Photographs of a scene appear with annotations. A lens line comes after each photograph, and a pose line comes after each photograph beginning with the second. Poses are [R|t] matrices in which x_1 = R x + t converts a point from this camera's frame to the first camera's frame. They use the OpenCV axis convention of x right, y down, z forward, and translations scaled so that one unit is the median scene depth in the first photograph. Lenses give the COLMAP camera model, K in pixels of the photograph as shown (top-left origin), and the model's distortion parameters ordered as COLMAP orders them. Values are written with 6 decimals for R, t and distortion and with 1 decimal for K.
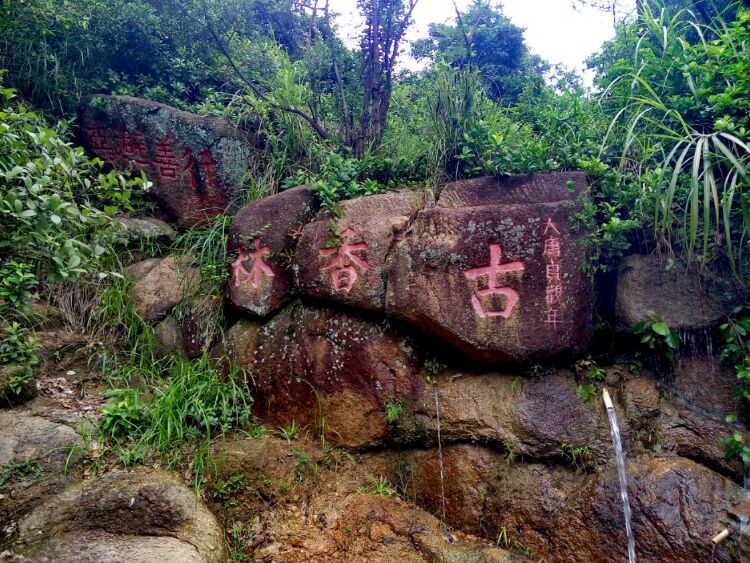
lens RADIAL K [[561.2, 0, 375.0], [0, 561.2, 281.5], [0, 0, 1]] dist [0.000468, -0.000176]
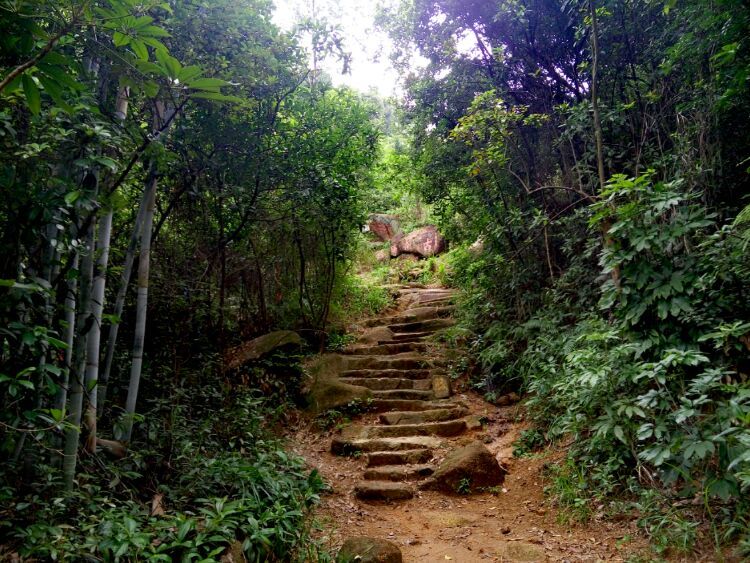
lens RADIAL K [[561.2, 0, 375.0], [0, 561.2, 281.5], [0, 0, 1]] dist [0.000468, -0.000176]
pose [[0.898888, -0.101816, -0.426186, 2.126690], [0.093088, 0.994800, -0.041321, 0.565995], [0.428177, -0.002530, 0.903691, -4.460232]]
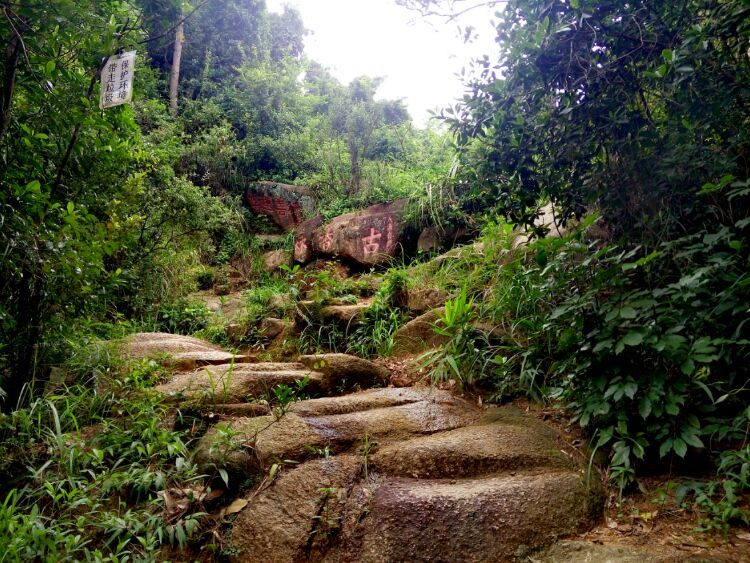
lens RADIAL K [[561.2, 0, 375.0], [0, 561.2, 281.5], [0, 0, 1]] dist [0.000468, -0.000176]
pose [[0.953739, -0.056973, -0.295190, 1.000187], [0.041621, 0.997446, -0.058037, 0.350285], [0.297742, 0.043066, 0.953674, -1.592783]]
